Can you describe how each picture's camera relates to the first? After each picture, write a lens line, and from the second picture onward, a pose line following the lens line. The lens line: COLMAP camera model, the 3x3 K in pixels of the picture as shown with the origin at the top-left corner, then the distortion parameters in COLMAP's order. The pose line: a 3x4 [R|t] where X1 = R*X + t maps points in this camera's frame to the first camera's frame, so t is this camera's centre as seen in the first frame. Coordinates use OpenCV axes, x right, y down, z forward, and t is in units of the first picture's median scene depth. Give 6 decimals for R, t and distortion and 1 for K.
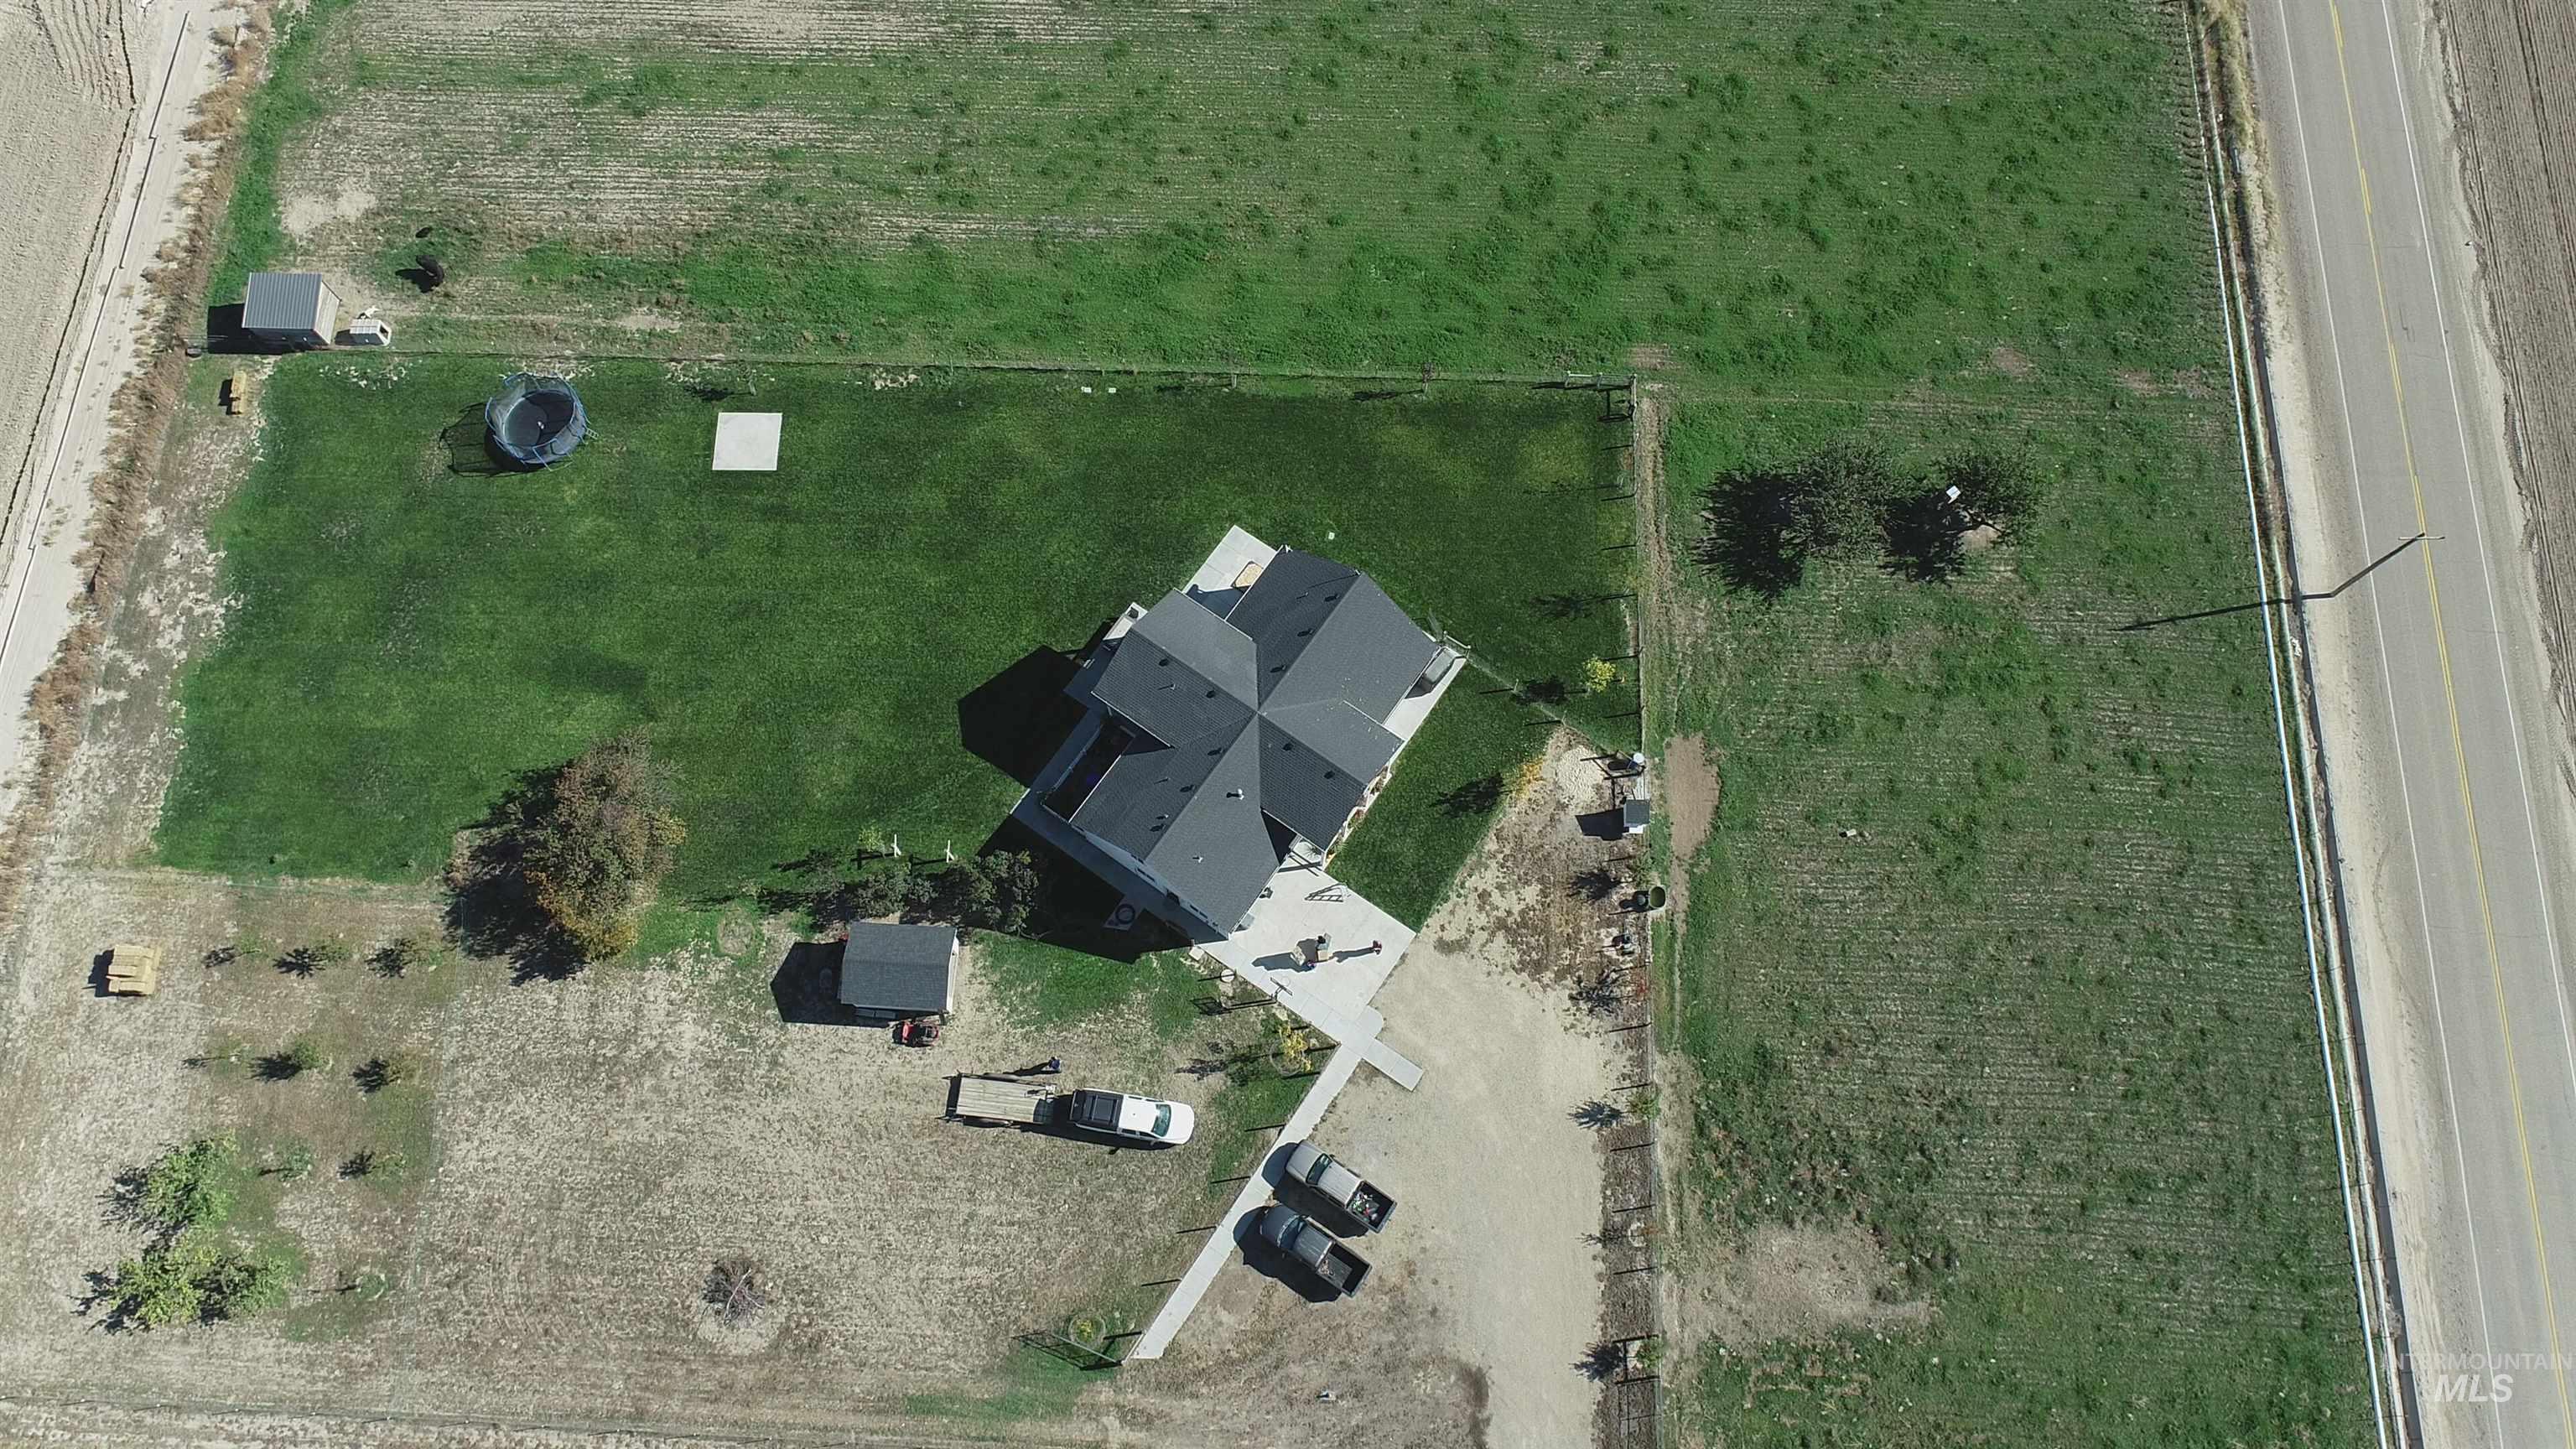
lens RADIAL K [[1816.9, 0, 1288.0], [0, 1816.9, 724.5], [0, 0, 1]] dist [-0.010538, -0.003253]
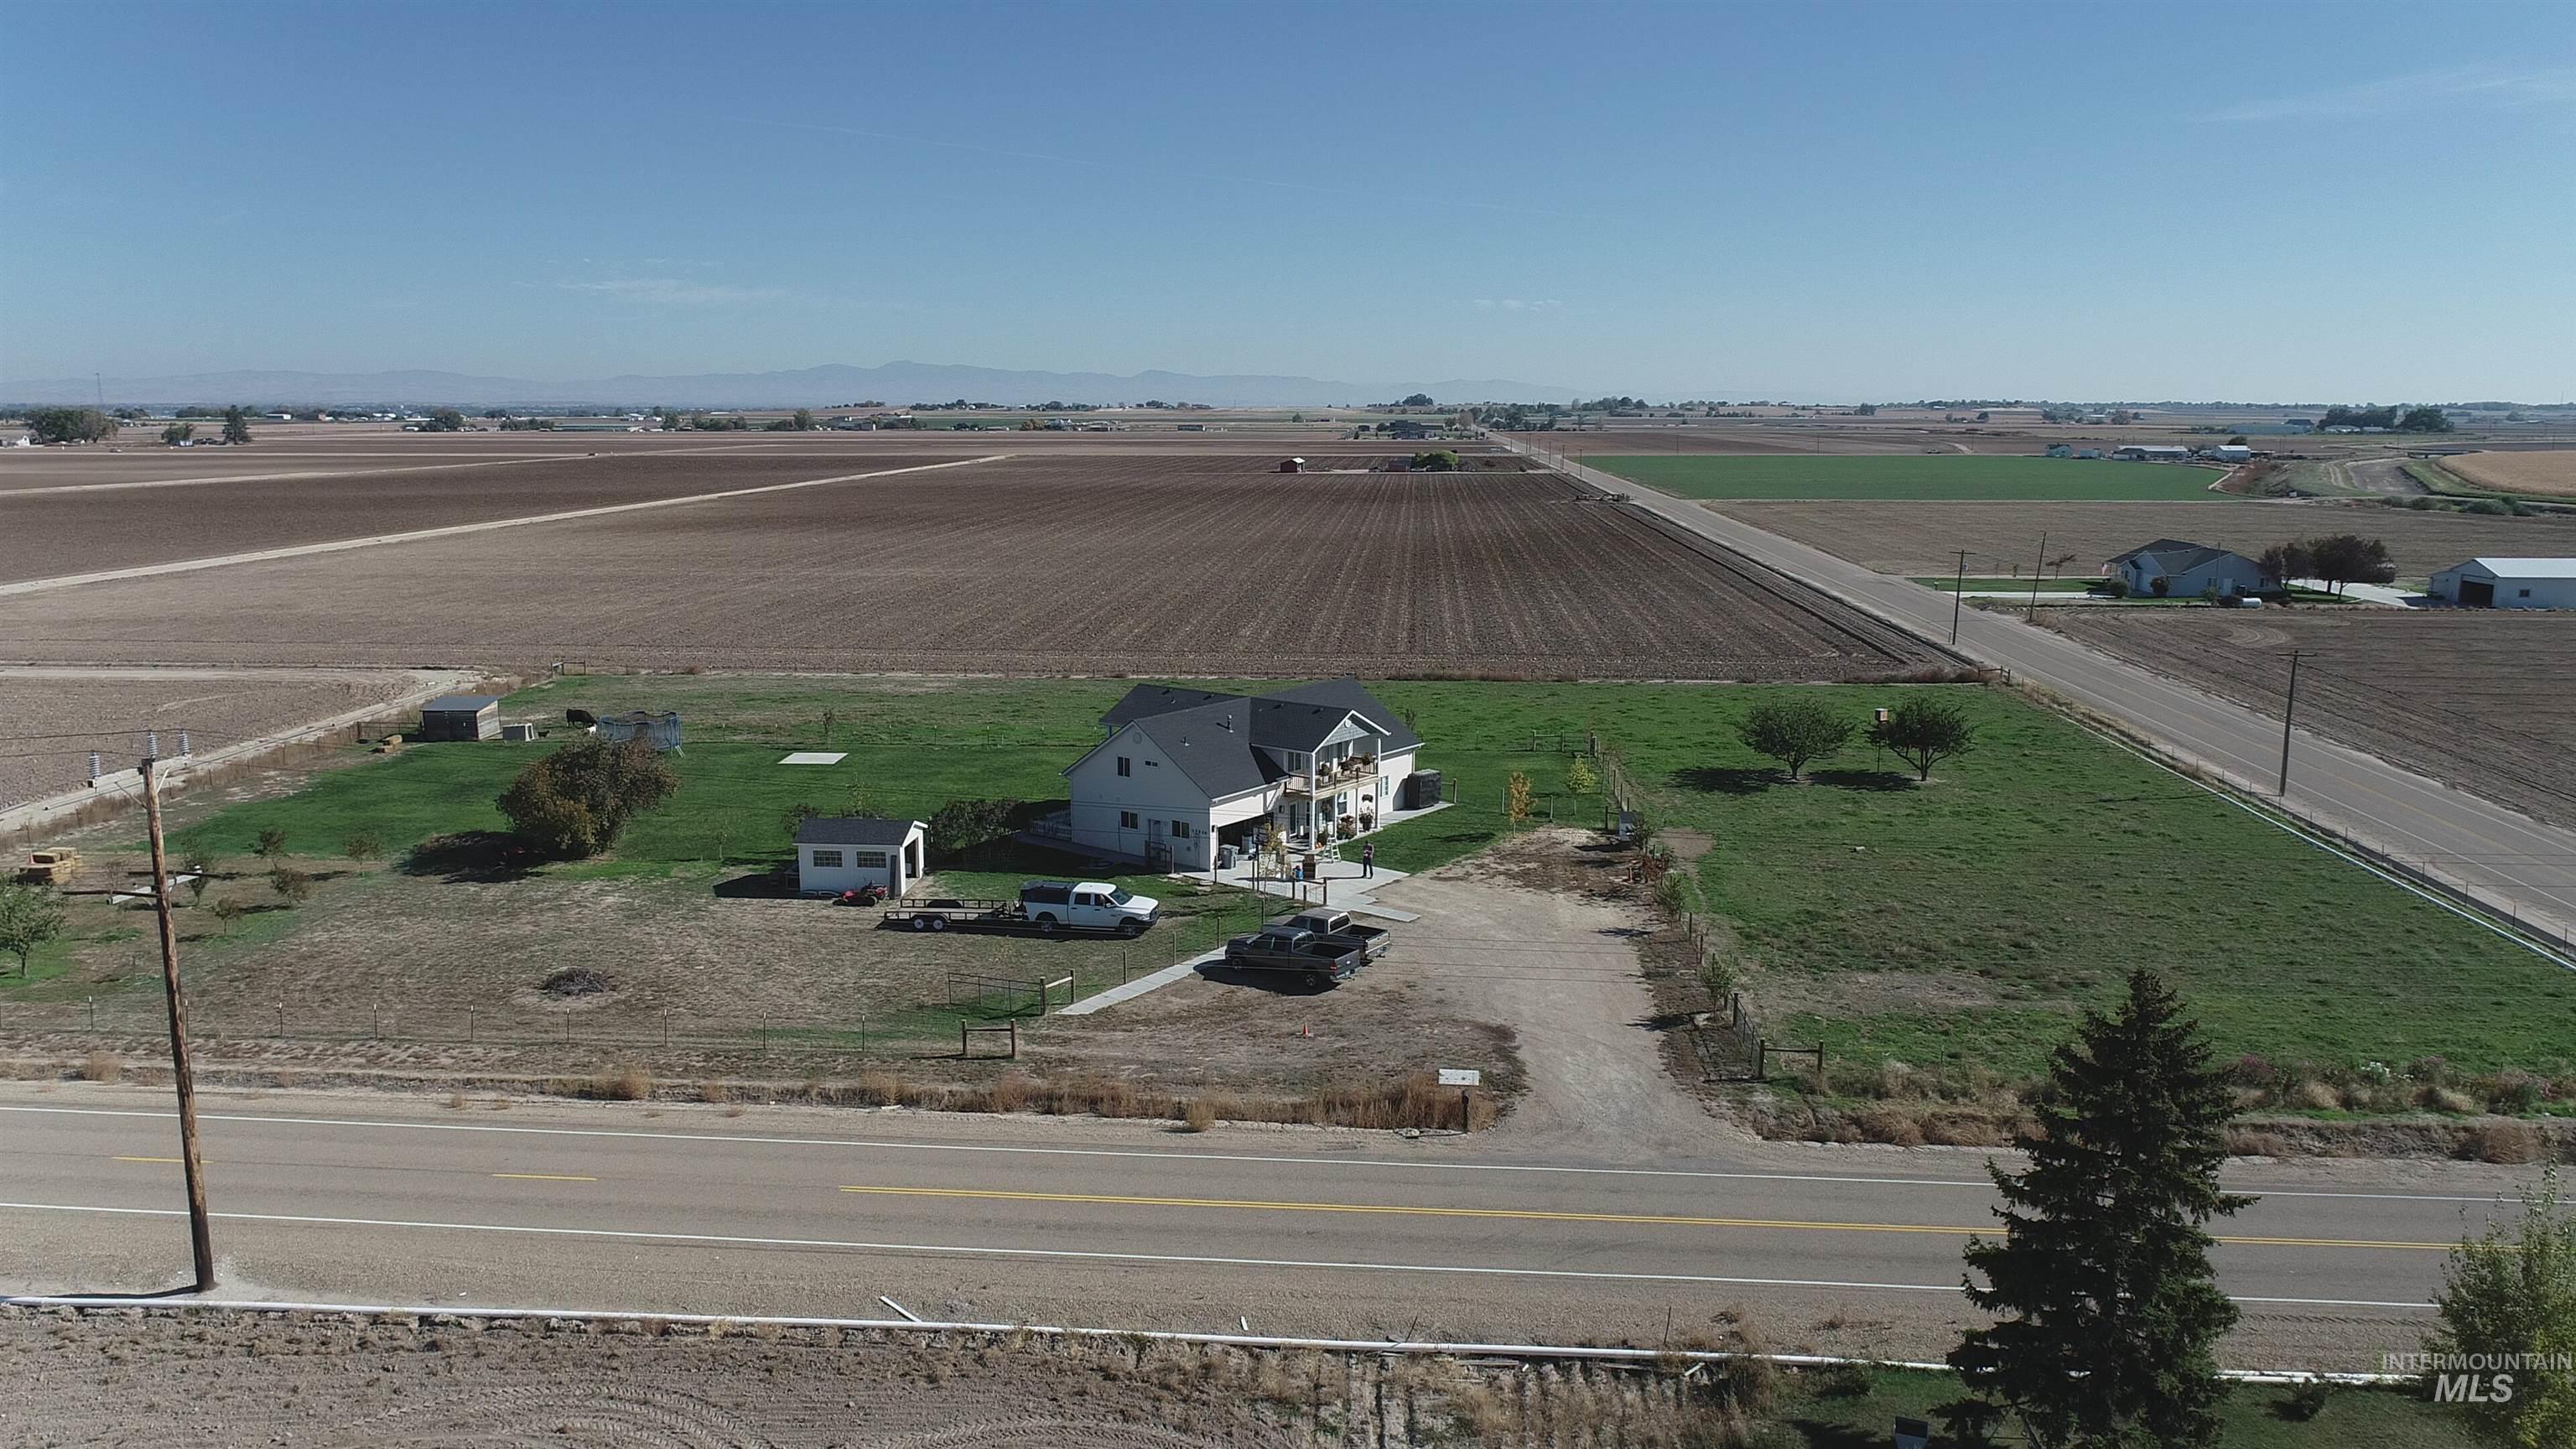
lens RADIAL K [[1816.9, 0, 1288.0], [0, 1816.9, 724.5], [0, 0, 1]] dist [-0.010538, -0.003253]
pose [[0.999553, 0.000379, -0.029896, 0.036425], [-0.026422, 0.479162, -0.877329, 0.928417], [0.013992, 0.877727, 0.478958, 0.498220]]
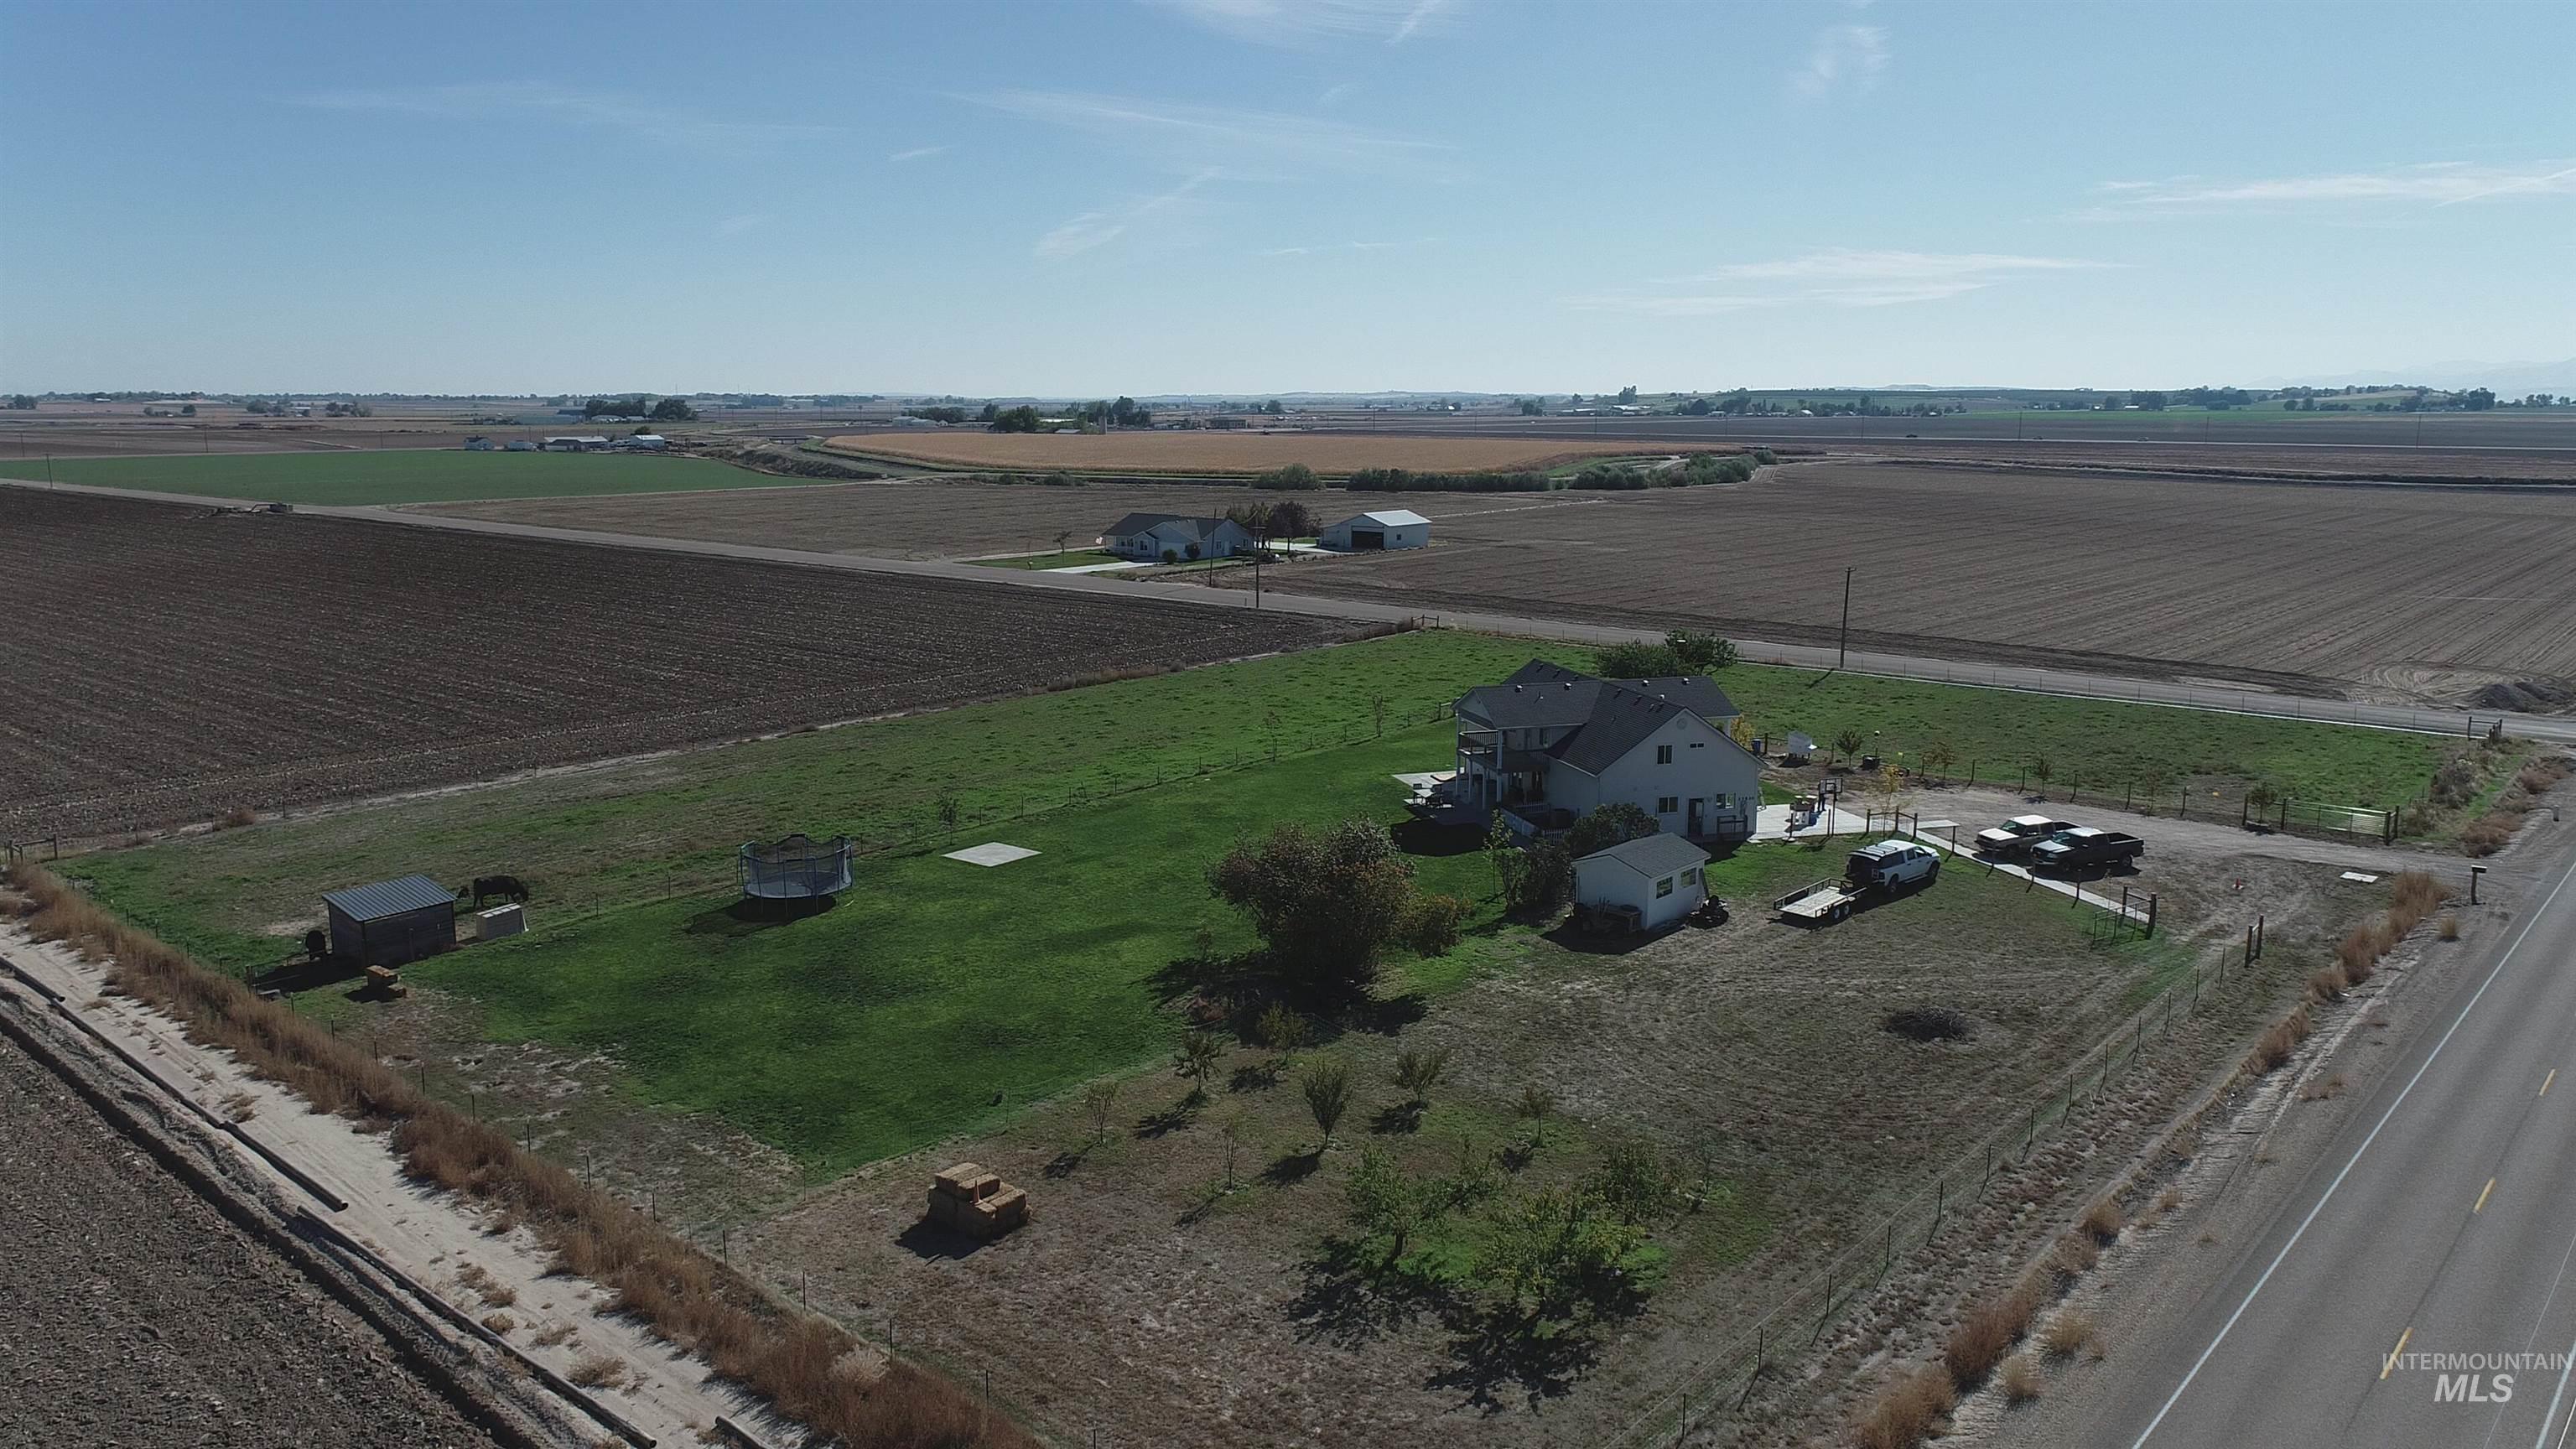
lens RADIAL K [[1829.1, 0, 1288.0], [0, 1829.1, 724.5], [0, 0, 1]] dist [0.002215, -0.000018]
pose [[0.618415, -0.144329, 0.772484, -1.008463], [0.745858, 0.417391, -0.519115, 0.443025], [-0.247505, 0.897192, 0.365770, 0.651426]]
